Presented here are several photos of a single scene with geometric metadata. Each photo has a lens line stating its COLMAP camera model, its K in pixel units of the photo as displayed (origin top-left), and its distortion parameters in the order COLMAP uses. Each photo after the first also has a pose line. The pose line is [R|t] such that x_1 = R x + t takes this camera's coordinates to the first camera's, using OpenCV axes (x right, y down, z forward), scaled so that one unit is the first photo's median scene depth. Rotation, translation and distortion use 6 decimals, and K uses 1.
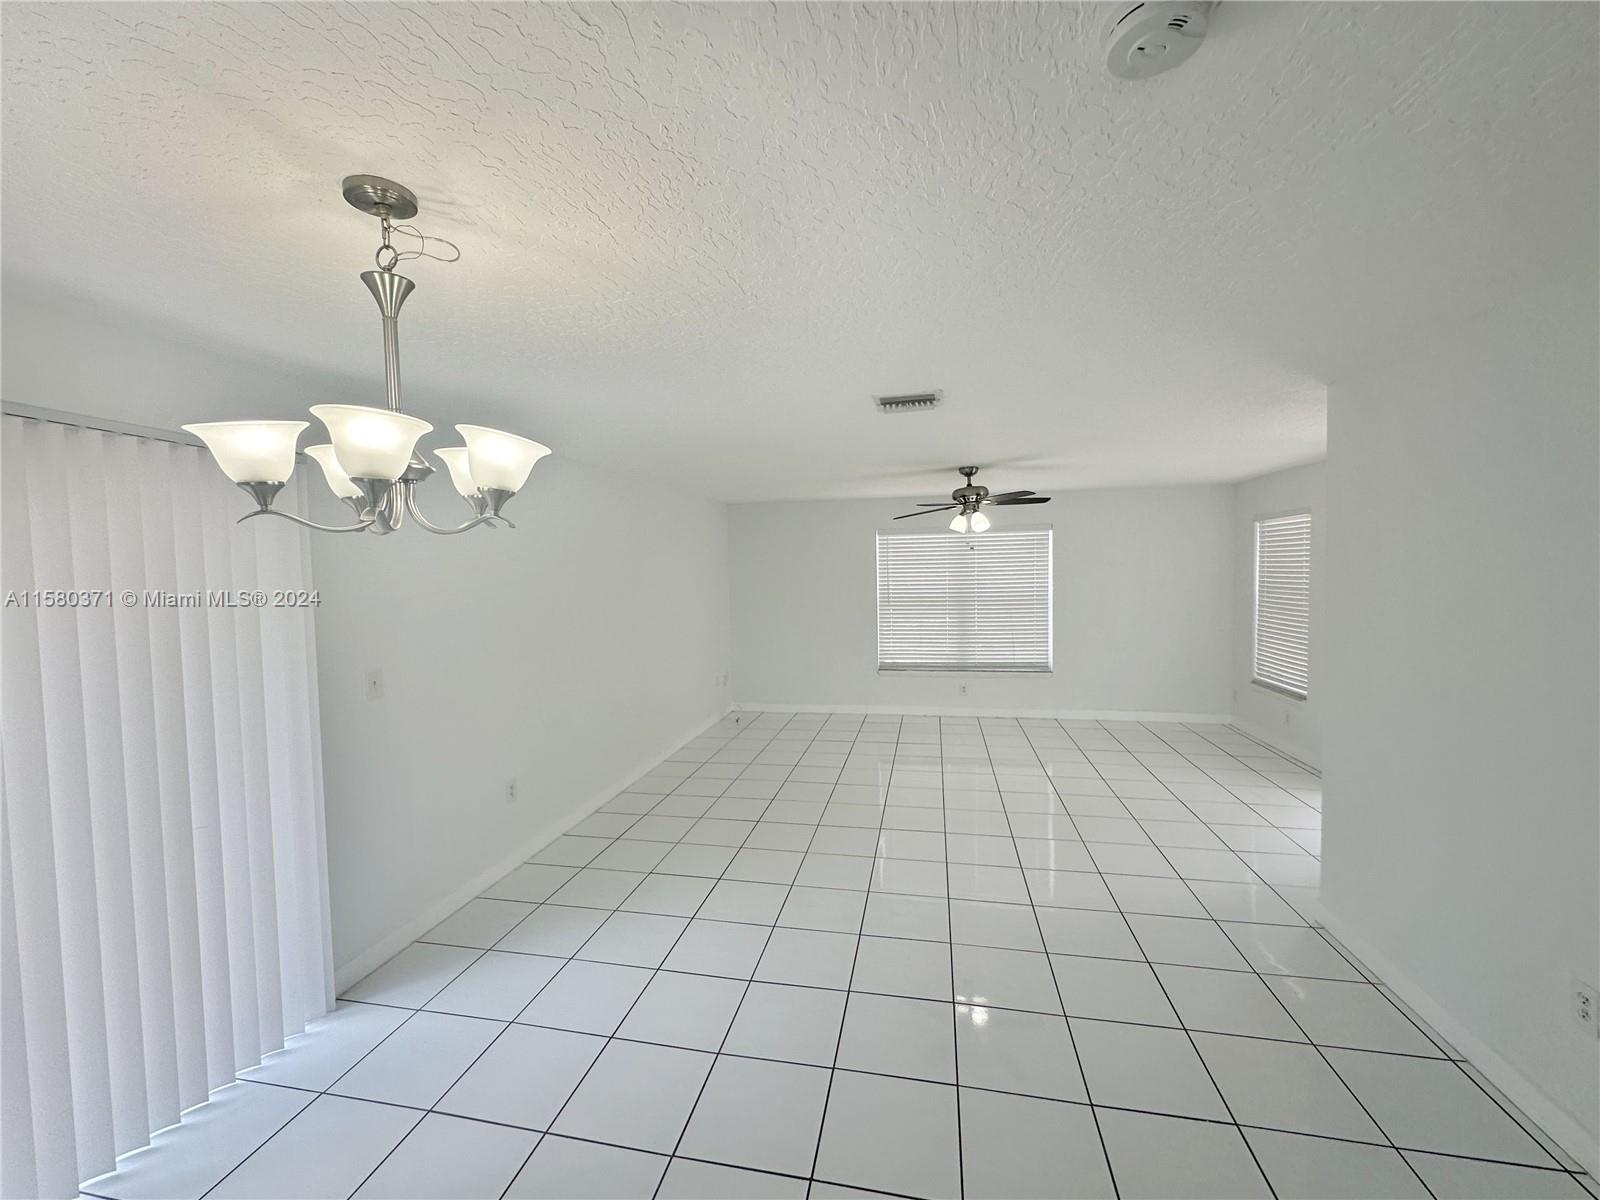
lens RADIAL K [[654.4, 0, 797.5], [0, 654.4, 599.0], [0, 0, 1]] dist [-0.001173, 0.000015]
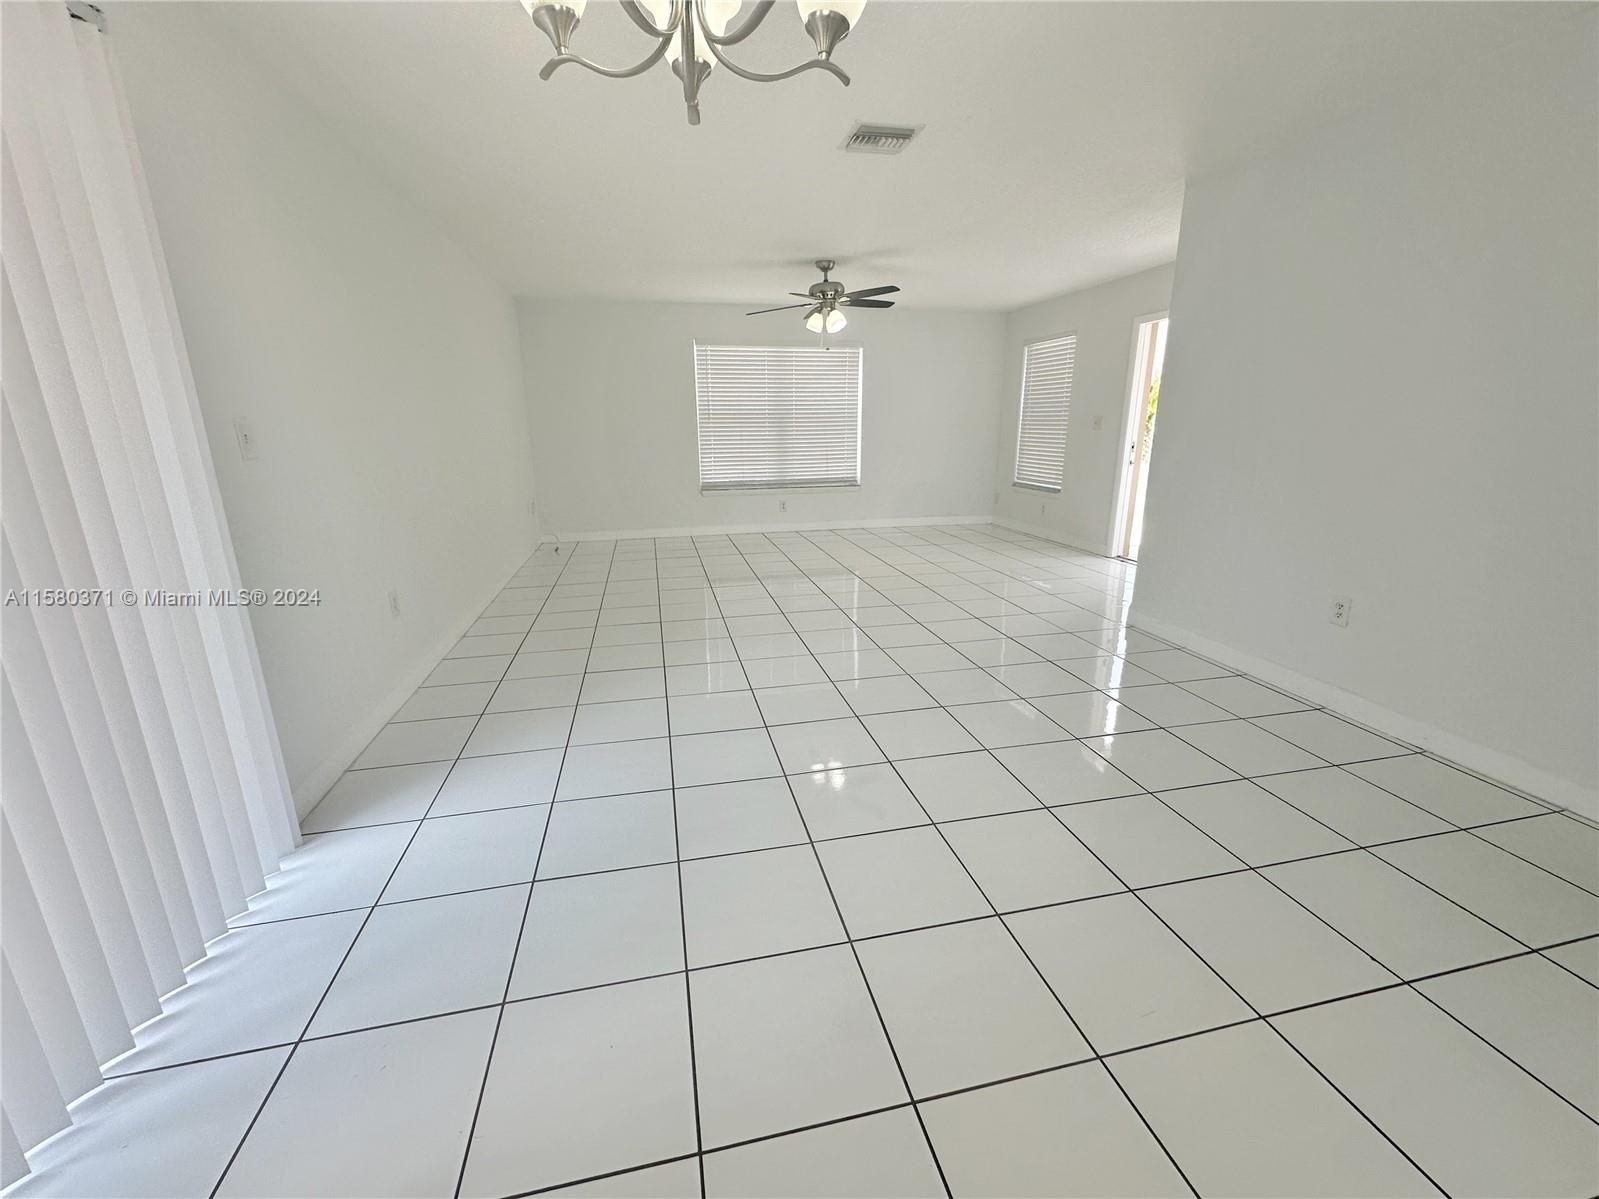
lens RADIAL K [[654.0, 0, 797.0], [0, 654.0, 598.5], [0, 0, 1]] dist [-0.001173, 0.000015]
pose [[0.908750, -0.096060, 0.406135, -0.215513], [0.009316, 0.977577, 0.210374, 0.083523], [-0.417236, -0.187394, 0.889268, 0.048340]]
